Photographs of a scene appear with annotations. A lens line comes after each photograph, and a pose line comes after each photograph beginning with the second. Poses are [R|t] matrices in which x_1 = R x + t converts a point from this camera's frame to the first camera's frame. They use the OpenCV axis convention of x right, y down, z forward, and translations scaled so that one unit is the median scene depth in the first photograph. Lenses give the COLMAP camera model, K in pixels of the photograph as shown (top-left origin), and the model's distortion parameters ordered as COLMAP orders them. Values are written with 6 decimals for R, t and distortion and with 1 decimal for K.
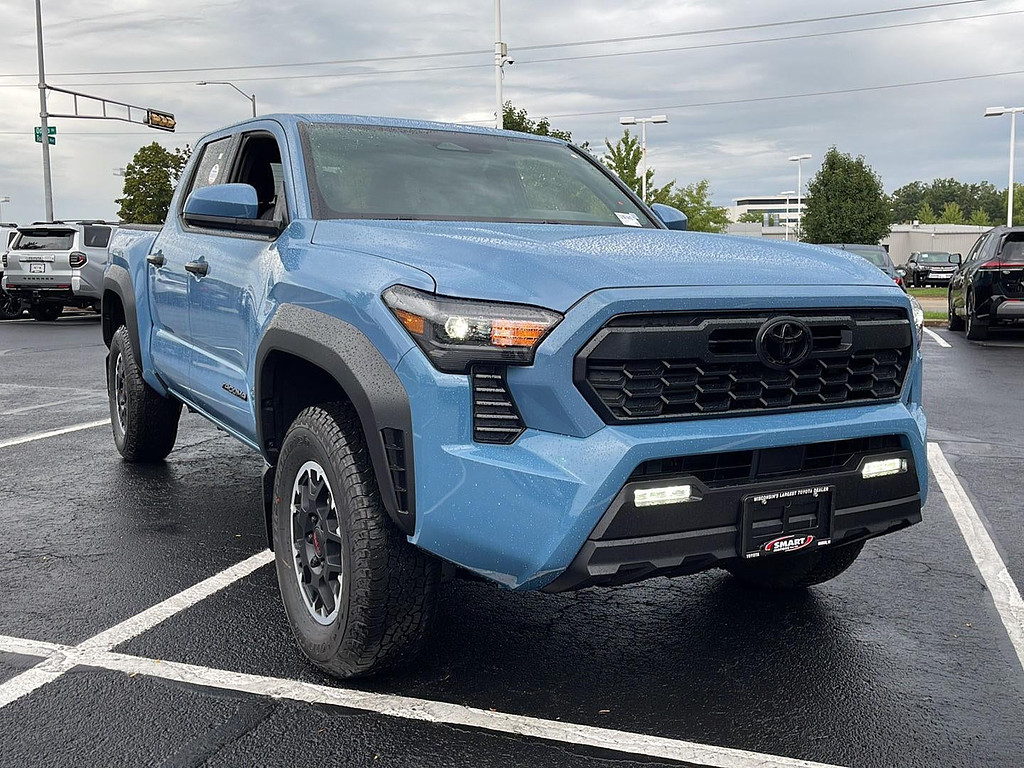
lens RADIAL K [[1024.7, 0, 512.0], [0, 1024.7, 384.0], [0, 0, 1]] dist [0.051163, -0.034279]
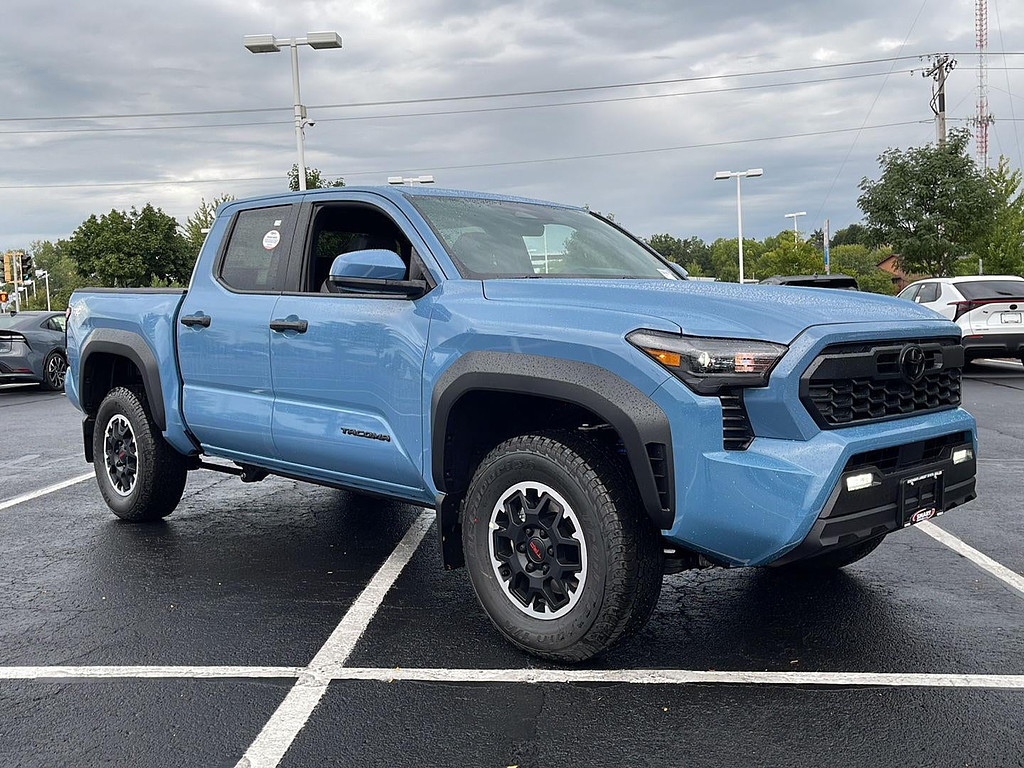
lens RADIAL K [[1024.7, 0, 512.0], [0, 1024.7, 384.0], [0, 0, 1]] dist [0.051163, -0.034279]
pose [[0.968074, -0.043577, 0.246849, -0.564082], [0.056672, 0.997324, -0.046192, 0.018595], [-0.244175, 0.058706, 0.967953, -0.162081]]
